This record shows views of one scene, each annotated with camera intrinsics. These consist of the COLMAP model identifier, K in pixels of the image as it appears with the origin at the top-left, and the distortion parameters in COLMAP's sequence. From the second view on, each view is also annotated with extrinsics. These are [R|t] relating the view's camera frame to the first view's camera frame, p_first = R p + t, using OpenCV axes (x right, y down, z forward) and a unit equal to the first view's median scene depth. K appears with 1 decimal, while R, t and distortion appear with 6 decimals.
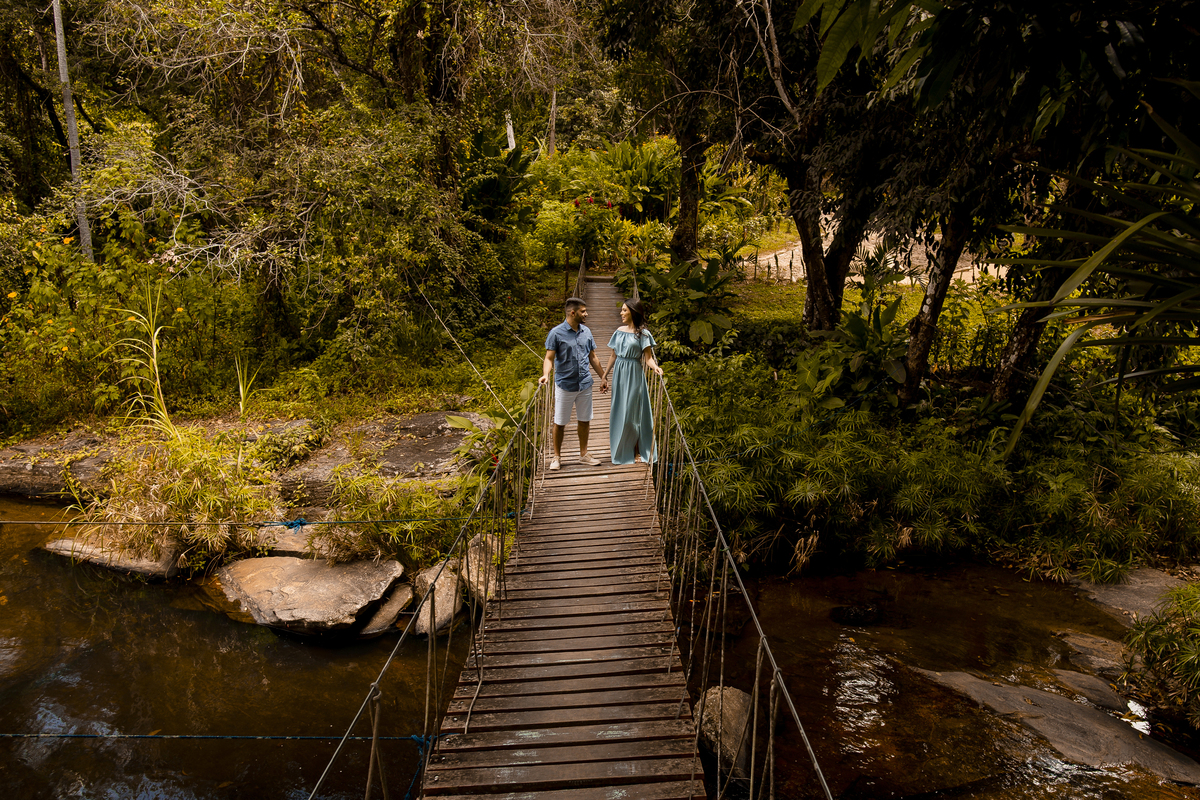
lens RADIAL K [[844.1, 0, 633.5], [0, 844.1, 442.0], [0, 0, 1]] dist [-0.031432, -0.002211]
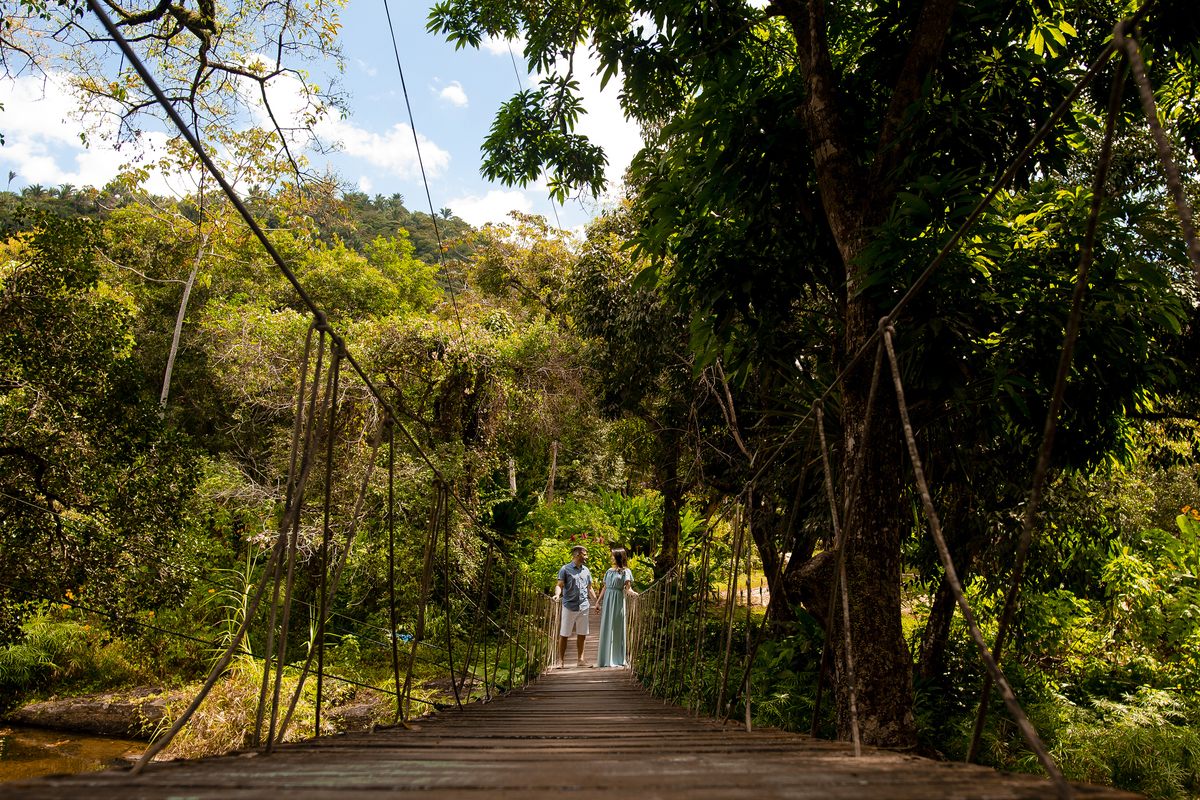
lens RADIAL K [[844.1, 0, 633.5], [0, 844.1, 442.0], [0, 0, 1]] dist [-0.031432, -0.002211]
pose [[0.999746, 0.020413, 0.009535, 0.002868], [-0.014769, 0.913379, -0.406842, 0.112805], [-0.017013, 0.406598, 0.913449, -0.177430]]
